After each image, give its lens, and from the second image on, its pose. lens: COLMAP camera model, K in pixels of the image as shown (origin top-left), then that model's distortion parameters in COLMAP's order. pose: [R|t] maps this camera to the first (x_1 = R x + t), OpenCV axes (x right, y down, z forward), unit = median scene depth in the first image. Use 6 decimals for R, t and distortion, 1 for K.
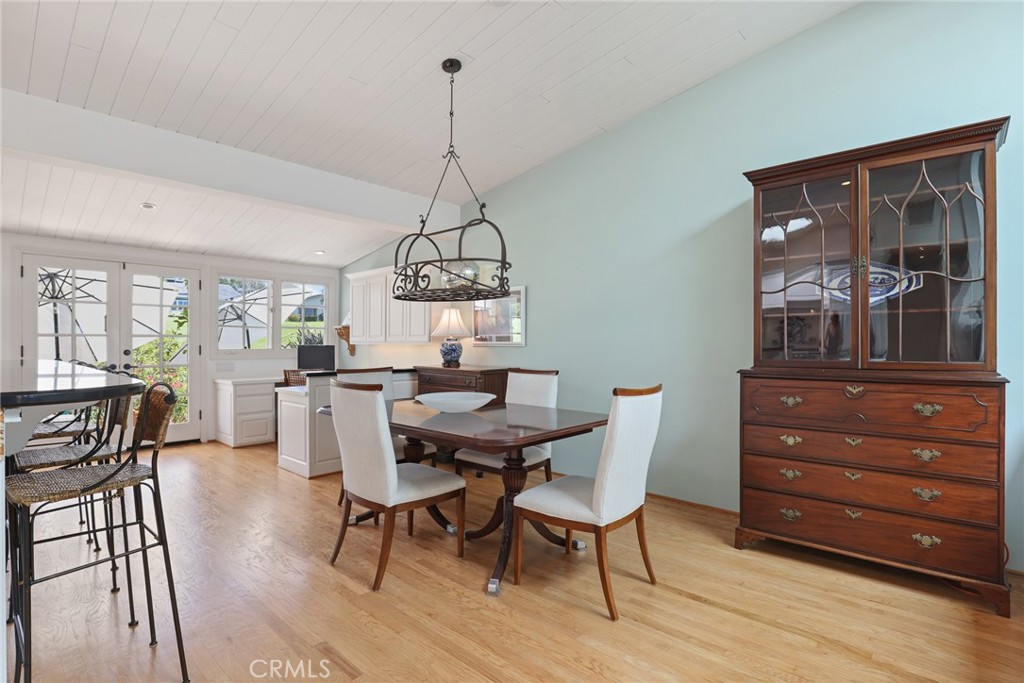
lens RADIAL K [[505.7, 0, 514.9], [0, 505.7, 338.8], [0, 0, 1]] dist [0.003678, -0.000267]
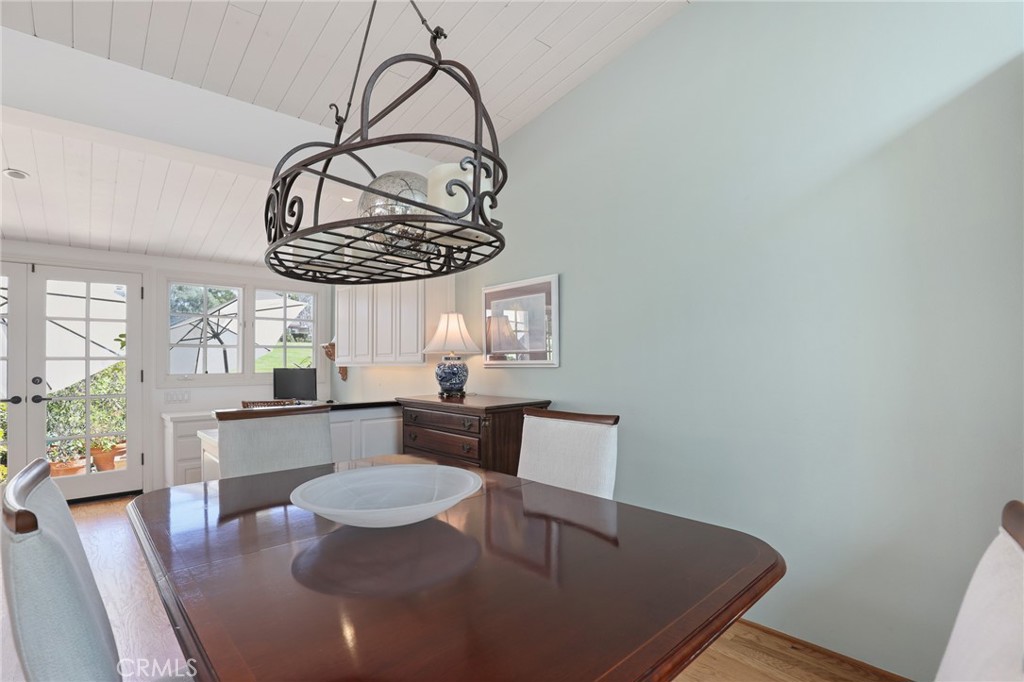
lens RADIAL K [[486.3, 0, 514.8], [0, 486.3, 348.8], [0, 0, 1]] dist [-0.003308, -0.001658]
pose [[0.996177, -0.014296, -0.086182, 0.017404], [0.012571, 0.999710, -0.020525, 0.002940], [0.086450, 0.019363, 0.996068, 0.345555]]
